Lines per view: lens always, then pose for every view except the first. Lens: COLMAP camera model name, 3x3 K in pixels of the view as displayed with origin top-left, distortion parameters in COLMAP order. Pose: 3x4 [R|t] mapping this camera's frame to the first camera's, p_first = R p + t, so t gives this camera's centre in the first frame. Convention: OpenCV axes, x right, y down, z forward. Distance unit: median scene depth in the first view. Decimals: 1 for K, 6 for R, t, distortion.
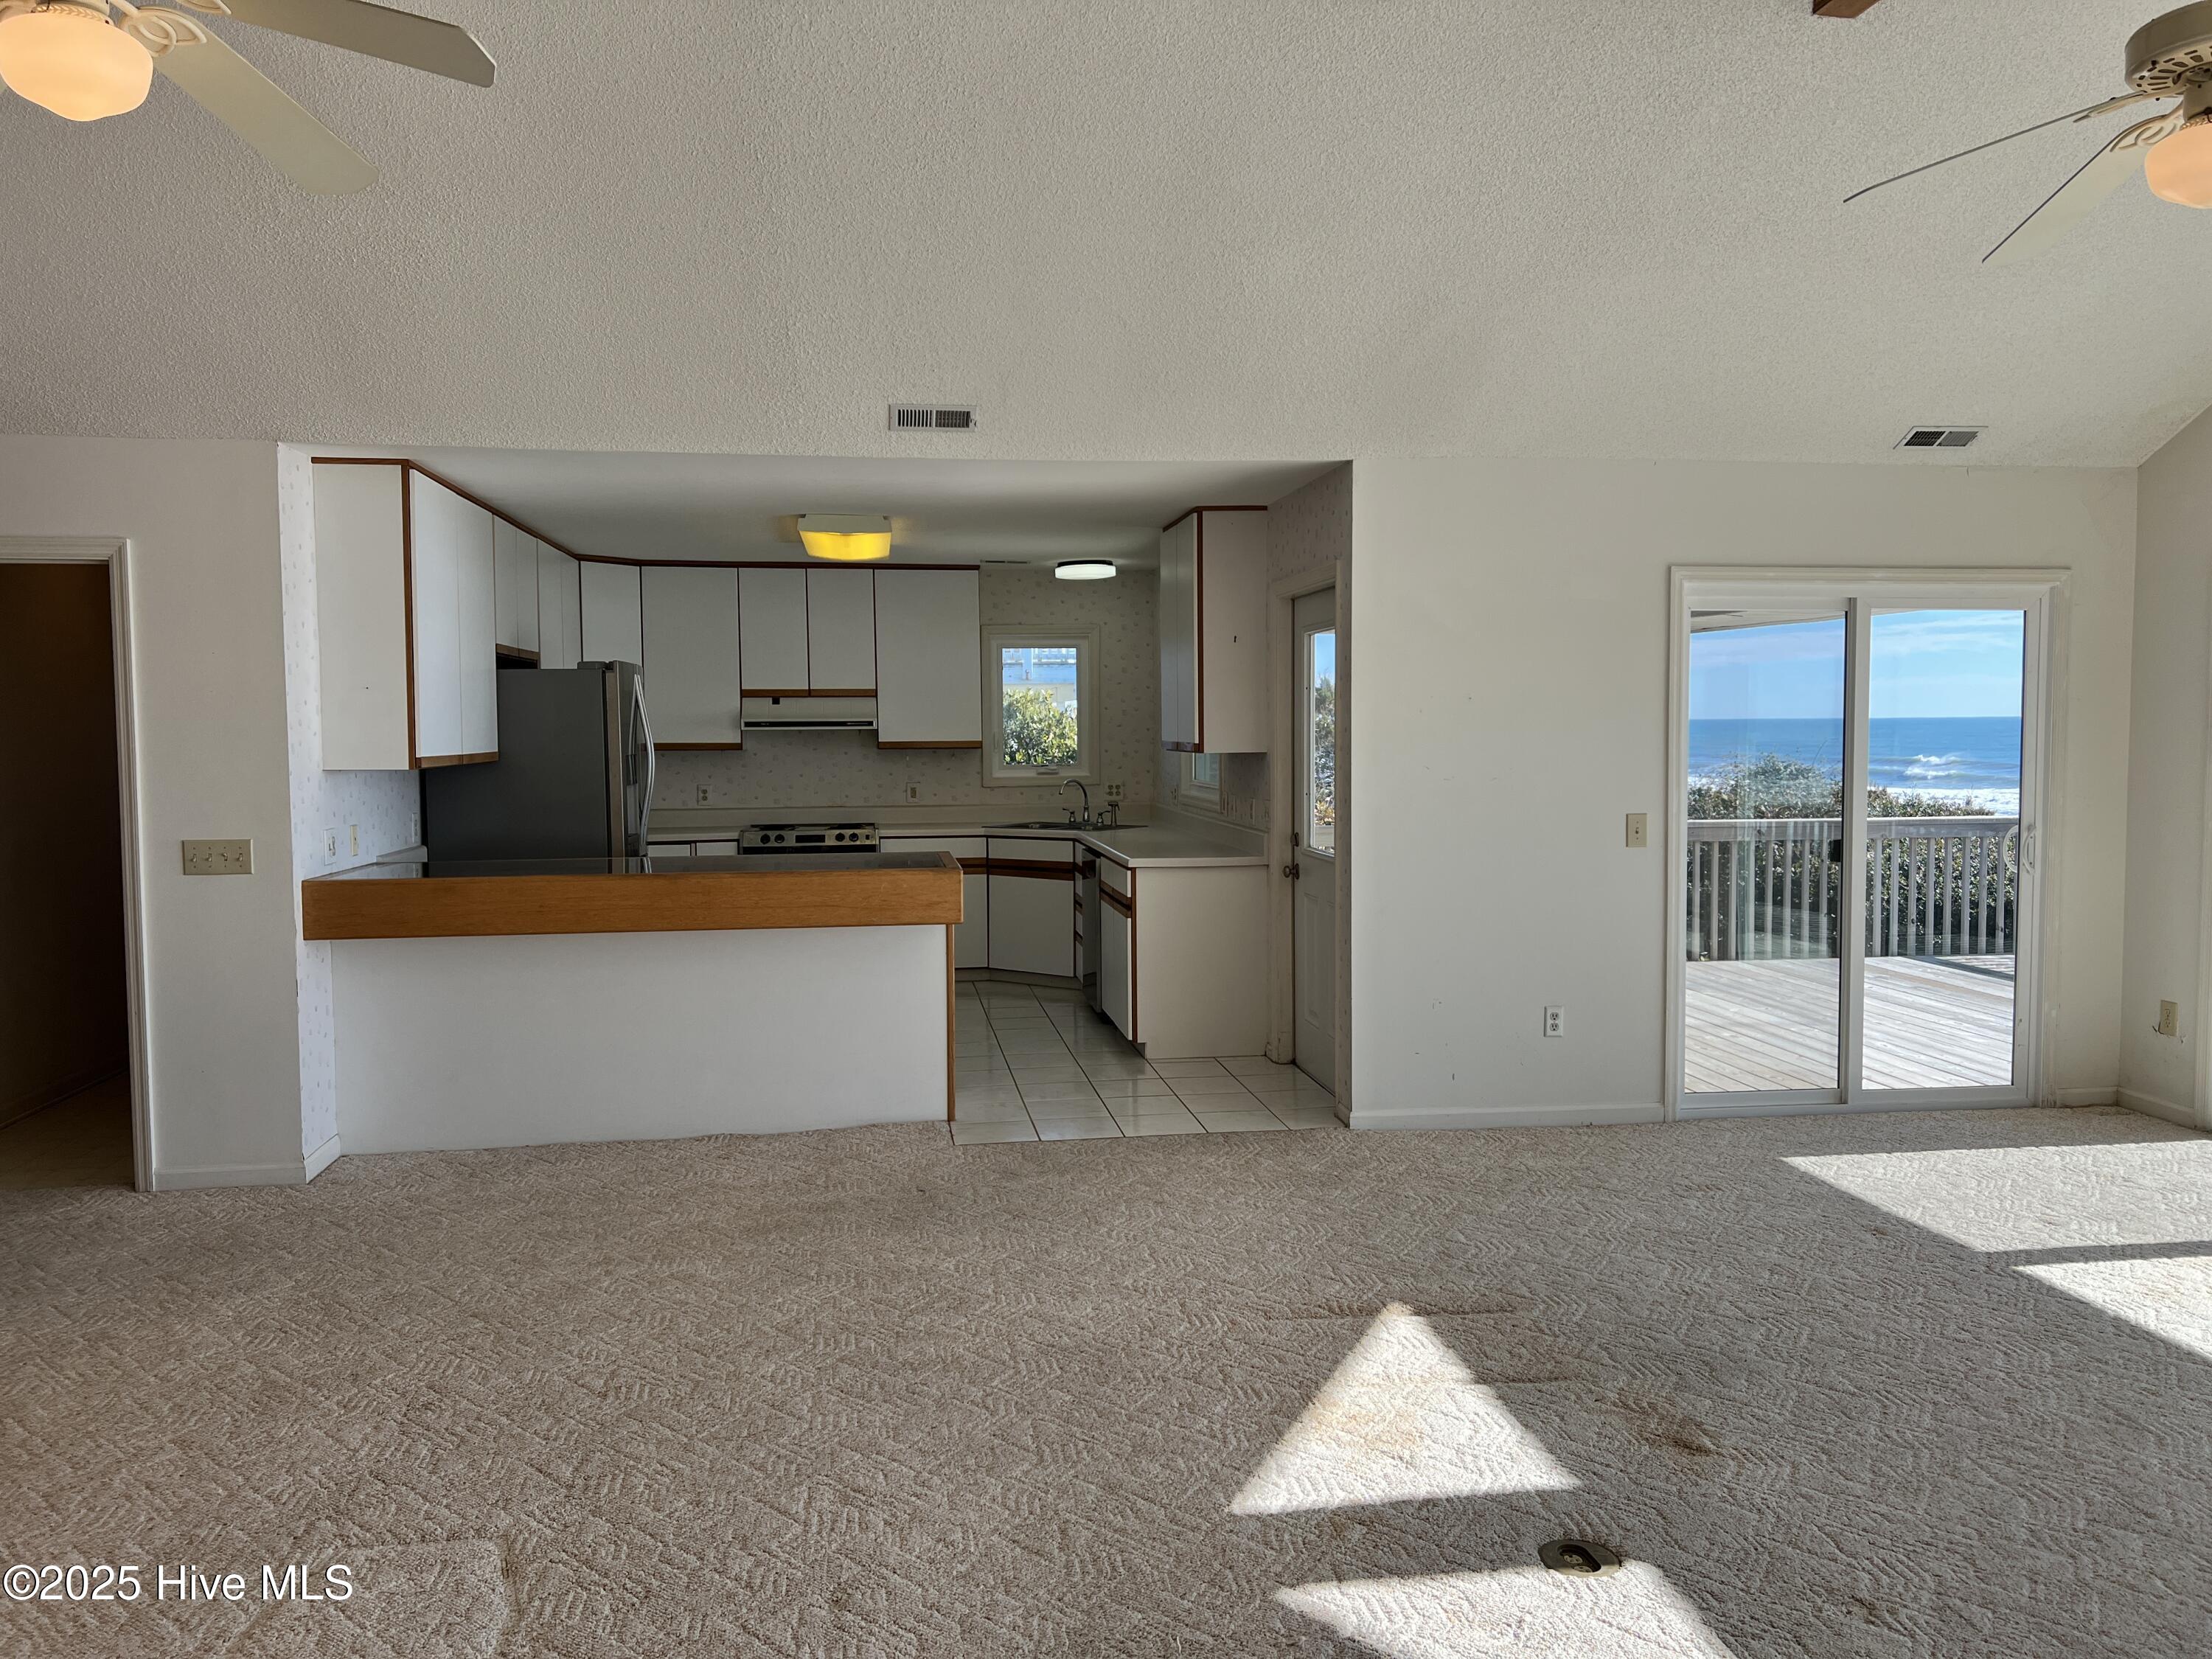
lens RADIAL K [[1668.4, 0, 1121.7], [0, 1668.4, 821.1], [0, 0, 1]] dist [0.052613, -0.054435]
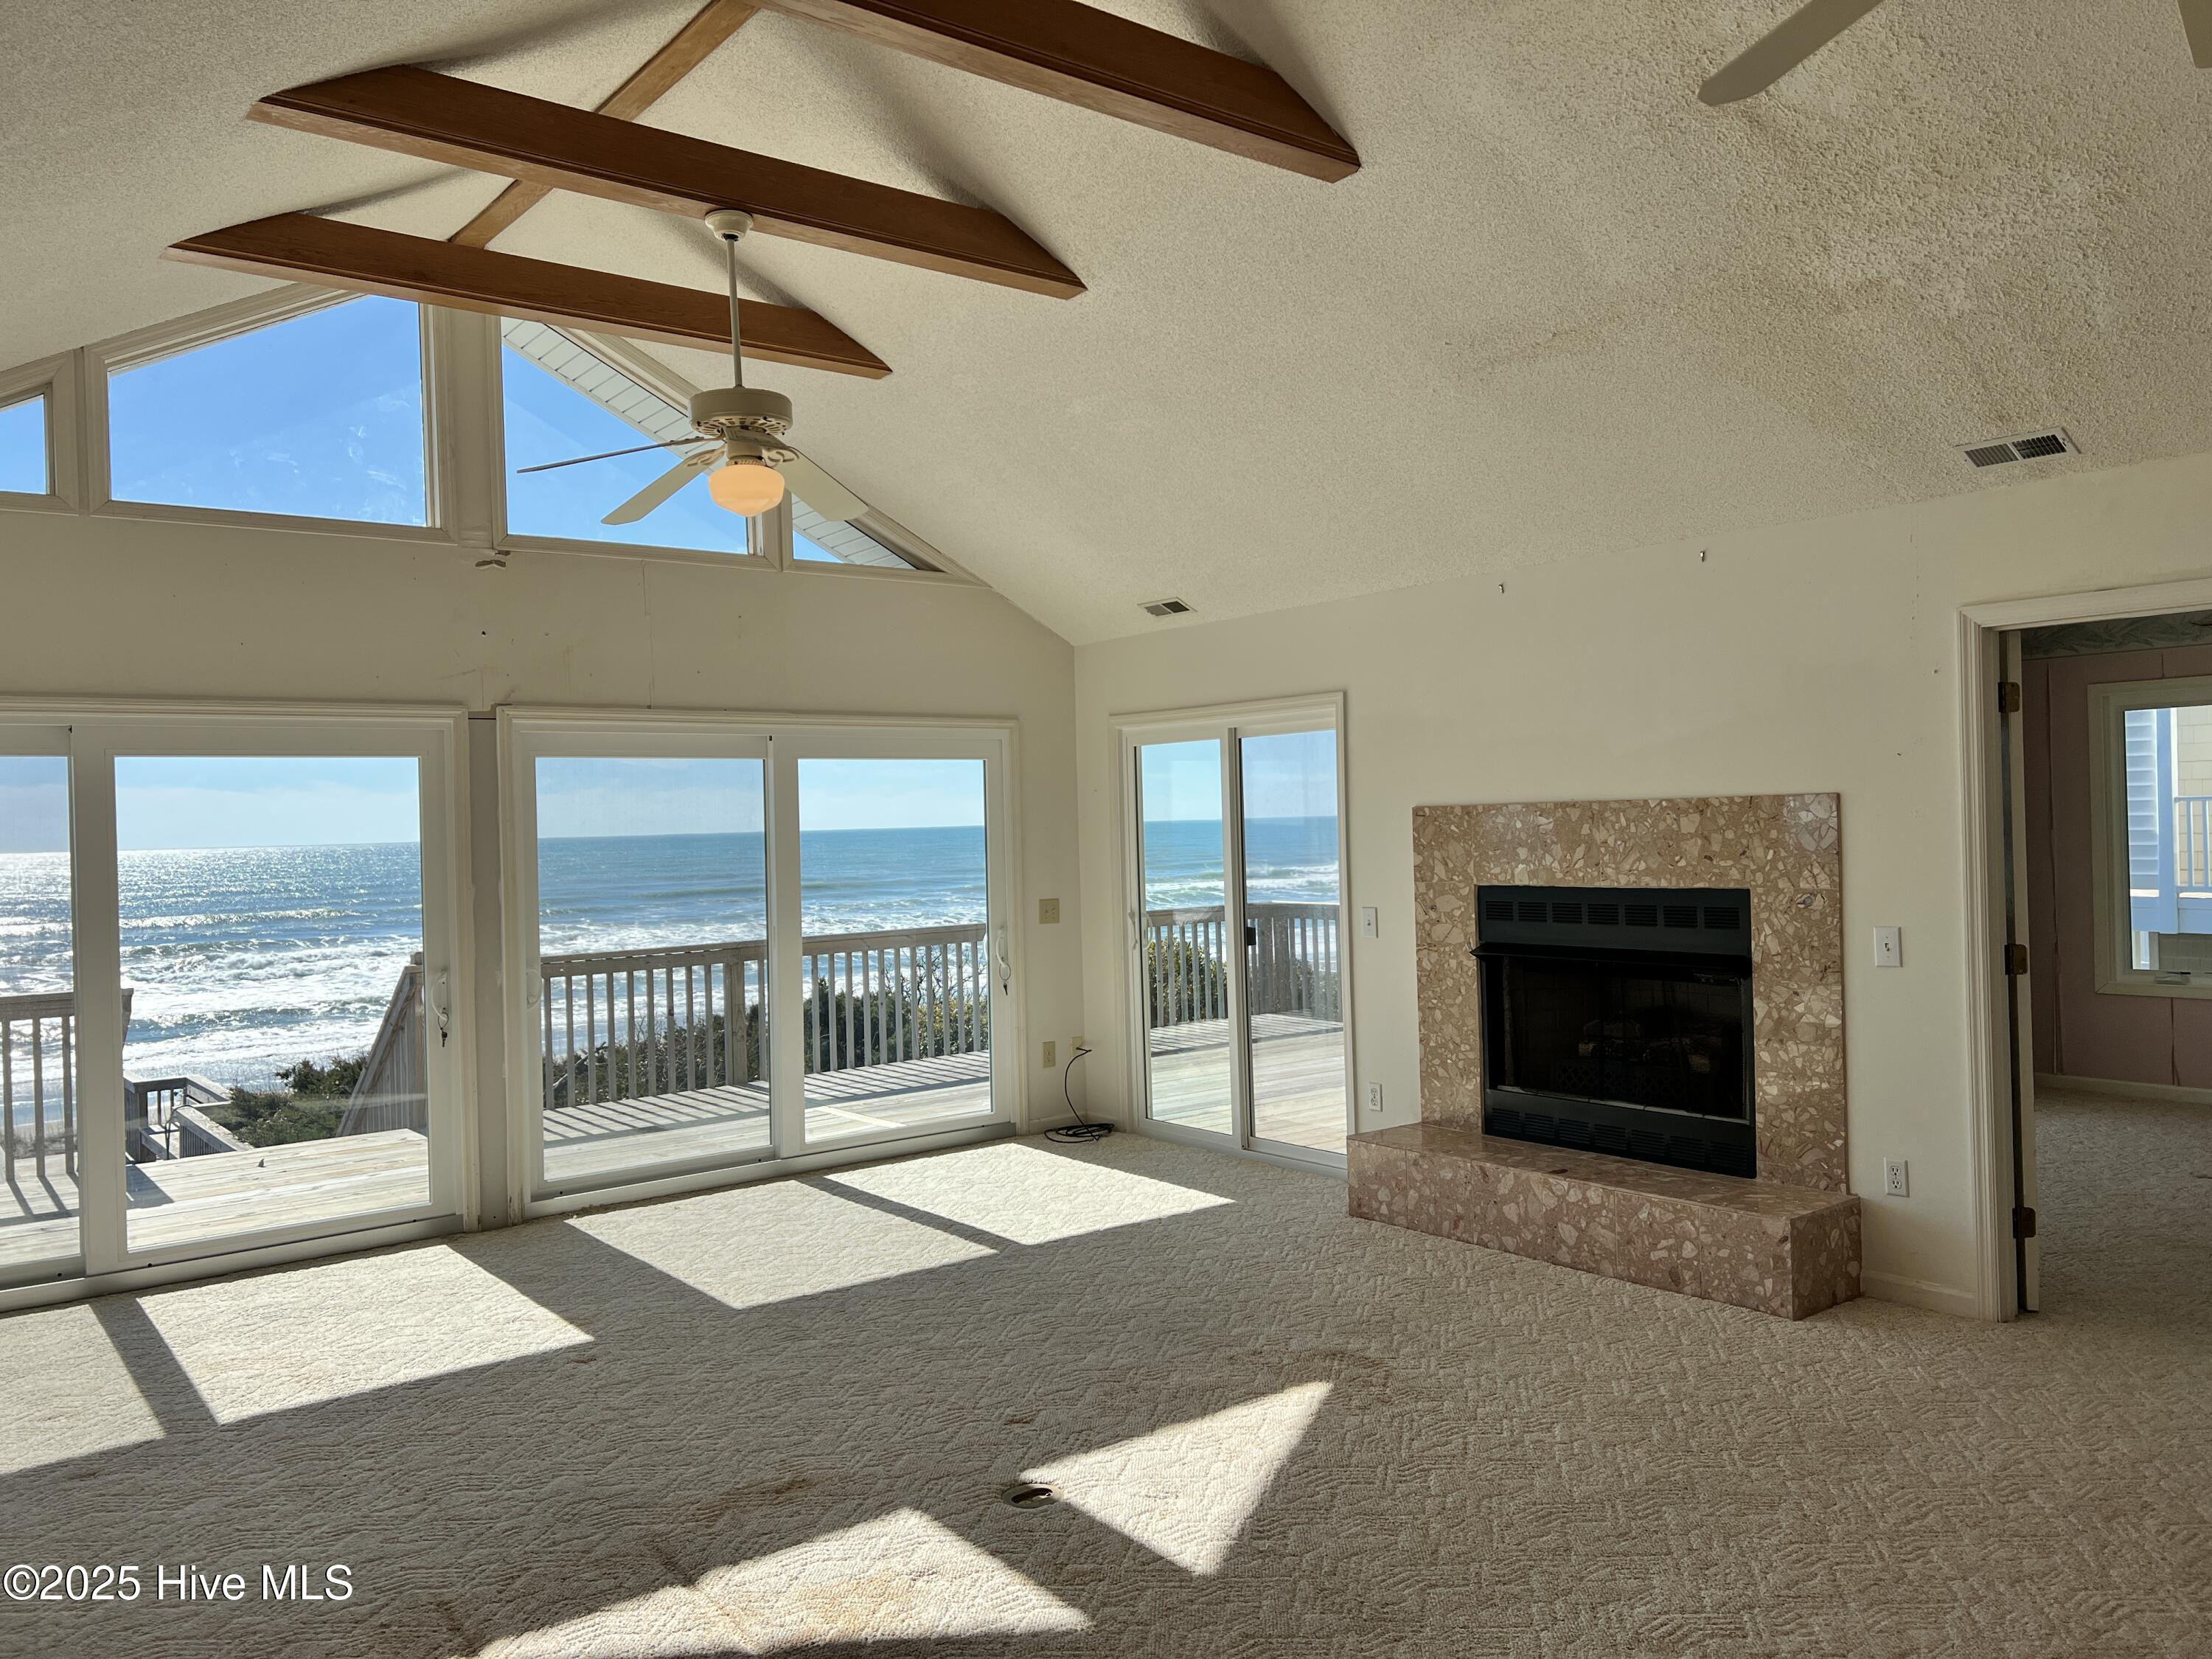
lens RADIAL K [[1668.4, 0, 1123.2], [0, 1668.4, 826.4], [0, 0, 1]] dist [0.052613, -0.054435]
pose [[-0.484041, 0.010303, 0.874985, -0.715257], [0.086846, 0.995559, 0.036320, -0.083526], [-0.870725, 0.093570, -0.482786, 1.236210]]
